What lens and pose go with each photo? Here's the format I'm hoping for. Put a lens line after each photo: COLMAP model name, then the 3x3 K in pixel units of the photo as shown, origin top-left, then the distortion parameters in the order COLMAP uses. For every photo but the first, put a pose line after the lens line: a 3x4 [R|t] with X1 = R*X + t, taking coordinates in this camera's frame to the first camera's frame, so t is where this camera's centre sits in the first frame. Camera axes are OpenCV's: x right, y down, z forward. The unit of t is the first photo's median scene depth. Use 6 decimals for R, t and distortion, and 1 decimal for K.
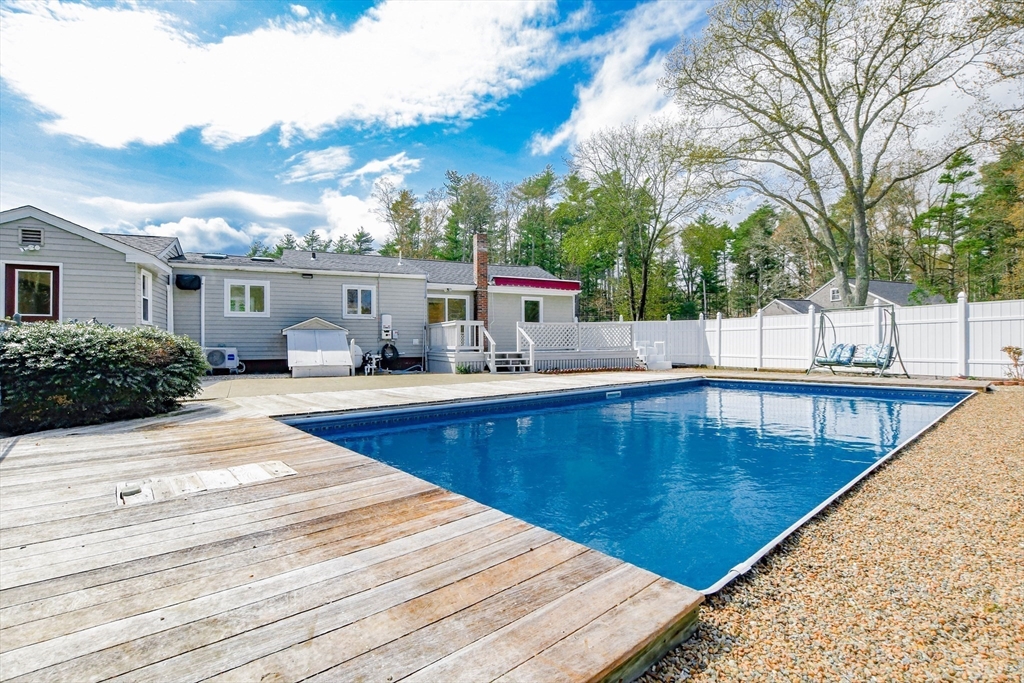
lens RADIAL K [[479.7, 0, 512.0], [0, 479.7, 341.5], [0, 0, 1]] dist [-0.023876, 0.000403]
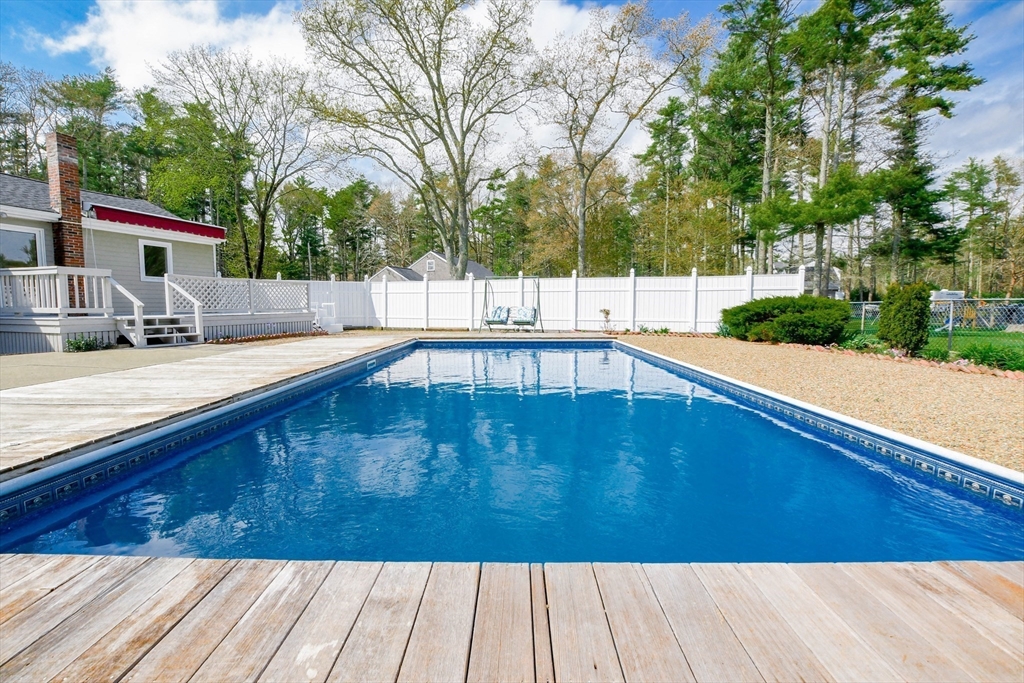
lens RADIAL K [[450.8, 0, 508.3], [0, 450.8, 343.2], [0, 0, 1]] dist [-0.032765, 0.005294]
pose [[0.670461, -0.055422, 0.739872, -0.101085], [-0.010634, 0.996386, 0.084273, 0.000679], [-0.741869, -0.064370, 0.667448, 0.123651]]
